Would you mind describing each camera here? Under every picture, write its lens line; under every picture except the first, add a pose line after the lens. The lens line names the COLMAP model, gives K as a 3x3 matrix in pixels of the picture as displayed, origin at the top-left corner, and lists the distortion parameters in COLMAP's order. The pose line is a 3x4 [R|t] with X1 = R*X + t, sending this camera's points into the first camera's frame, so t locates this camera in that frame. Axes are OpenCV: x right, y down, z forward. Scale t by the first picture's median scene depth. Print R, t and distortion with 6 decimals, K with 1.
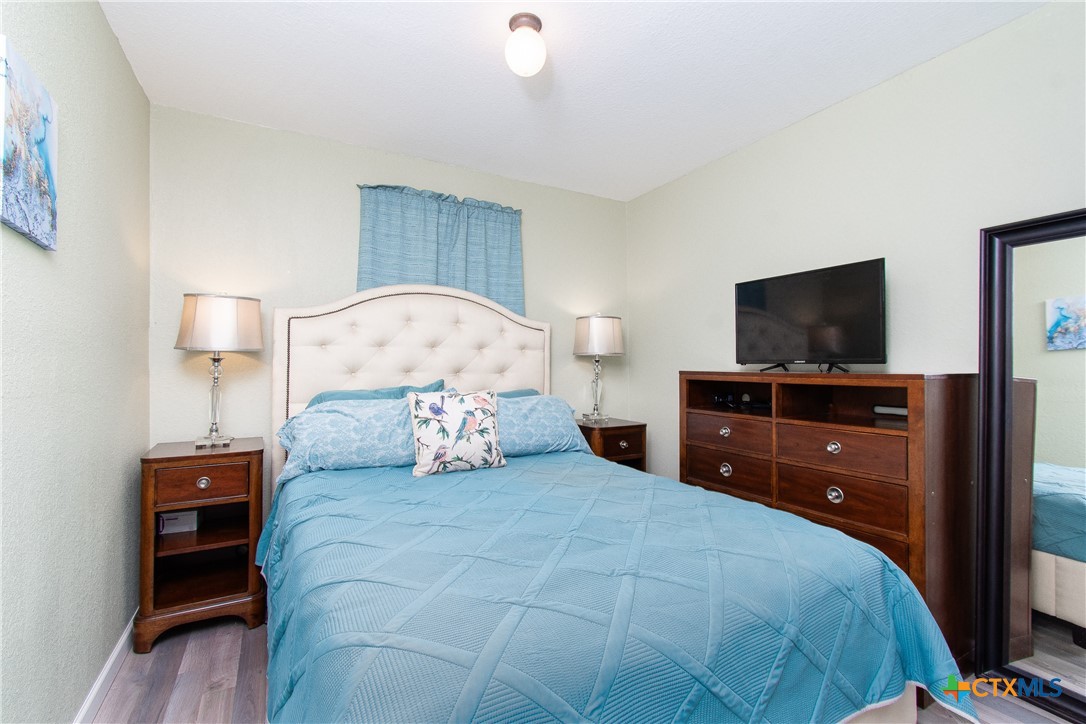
lens RADIAL K [[482.3, 0, 543.0], [0, 482.3, 362.0], [0, 0, 1]] dist [0.001648, 0.000210]
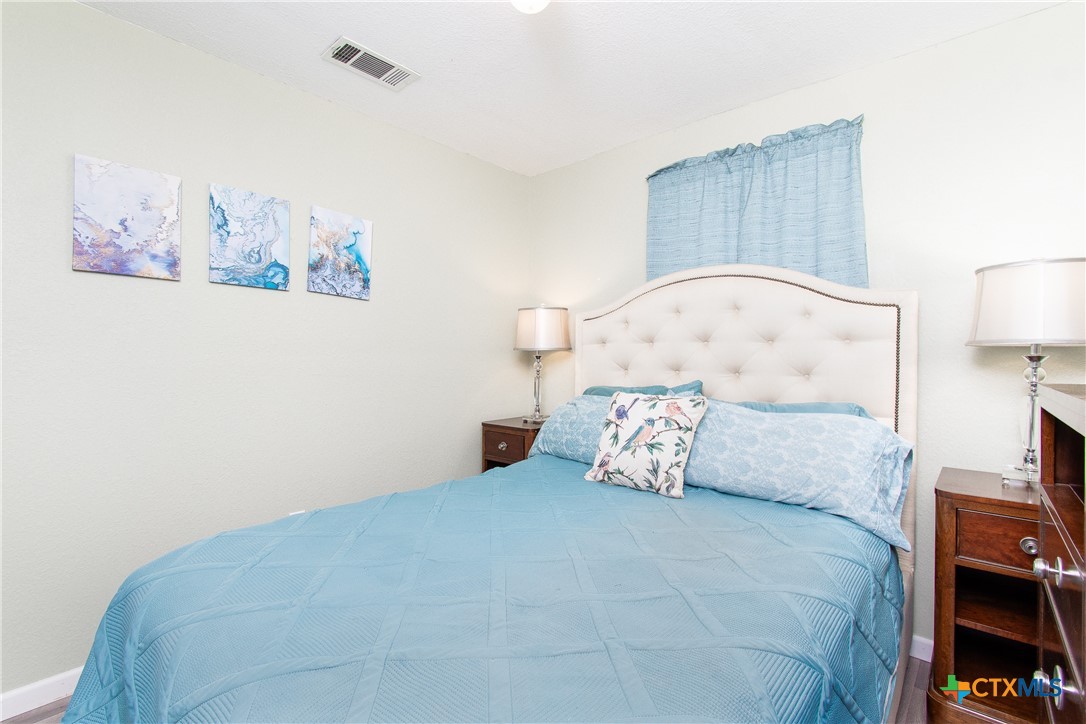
lens RADIAL K [[495.6, 0, 543.0], [0, 495.6, 362.0], [0, 0, 1]] dist [-0.001095, -0.000010]
pose [[0.338219, 0.008167, -0.941032, 0.588538], [-0.002062, 0.999966, 0.007938, -0.001915], [0.941065, -0.000744, 0.338225, 0.554985]]
